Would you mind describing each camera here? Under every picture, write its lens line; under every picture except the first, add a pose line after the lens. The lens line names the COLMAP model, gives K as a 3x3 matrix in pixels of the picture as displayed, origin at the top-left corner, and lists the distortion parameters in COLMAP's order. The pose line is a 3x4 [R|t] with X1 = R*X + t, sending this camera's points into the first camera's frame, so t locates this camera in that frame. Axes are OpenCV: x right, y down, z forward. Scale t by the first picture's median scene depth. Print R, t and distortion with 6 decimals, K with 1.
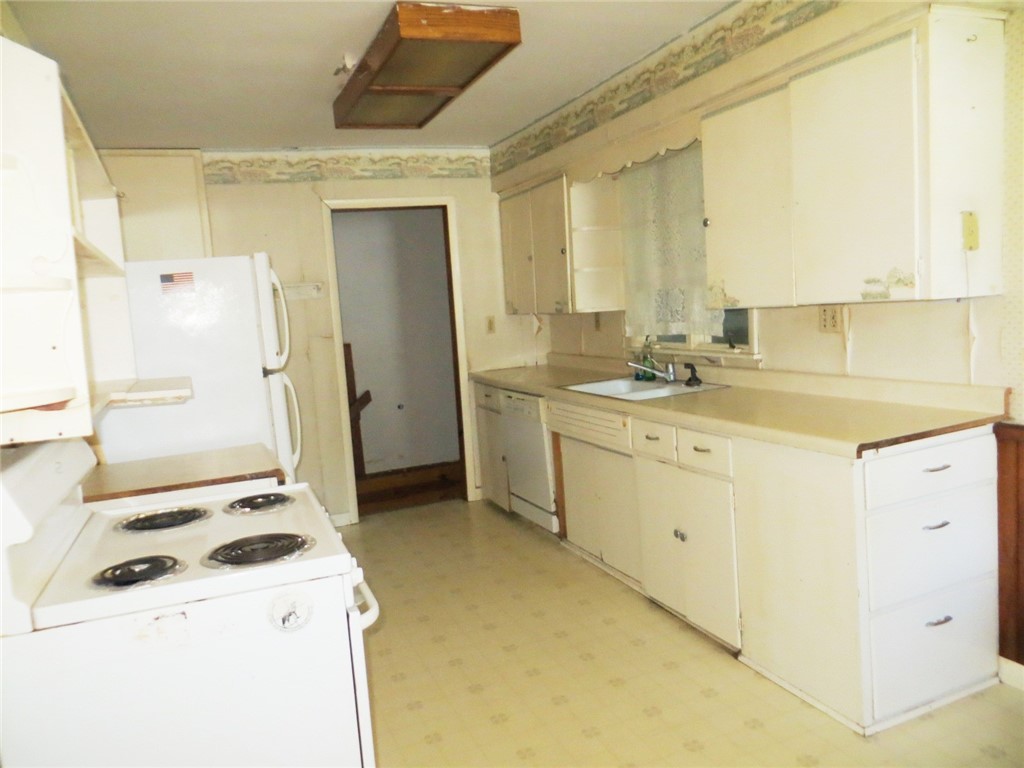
lens RADIAL K [[768.9, 0, 511.1], [0, 768.9, 382.1], [0, 0, 1]] dist [-0.026897, -0.003366]
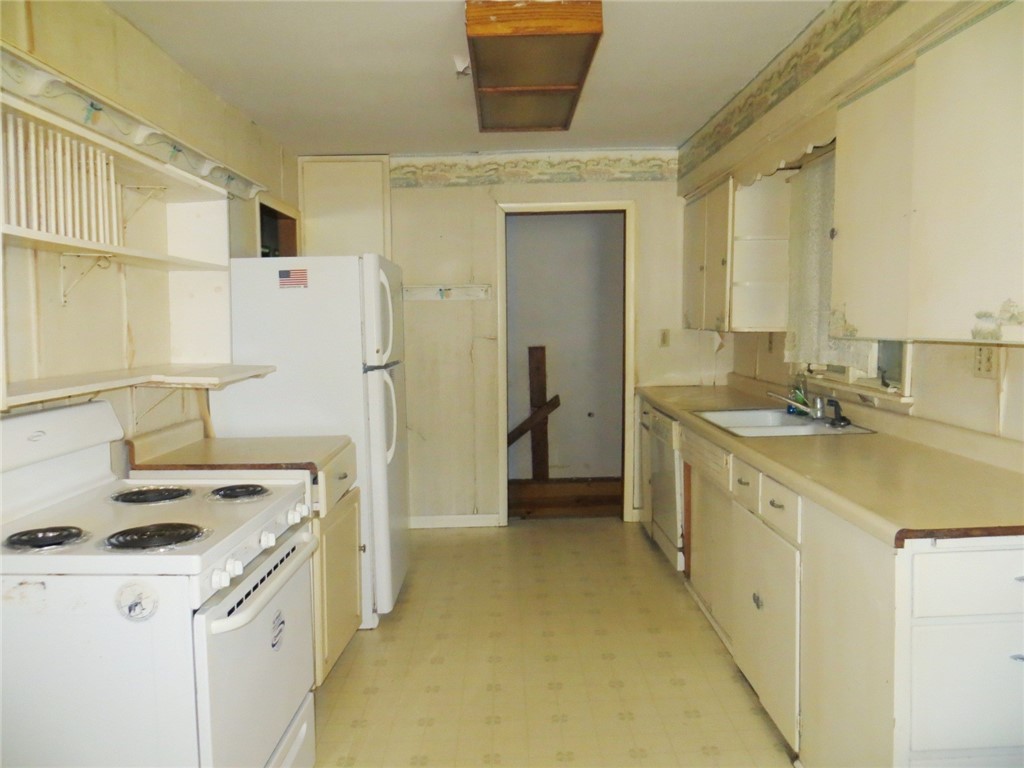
lens RADIAL K [[768.9, 0, 512.4], [0, 768.9, 381.8], [0, 0, 1]] dist [-0.026897, -0.003366]
pose [[0.925092, 0.090406, -0.368826, 0.212635], [-0.092349, 0.995649, 0.012423, -0.021980], [0.368344, 0.022568, 0.929416, 0.089720]]
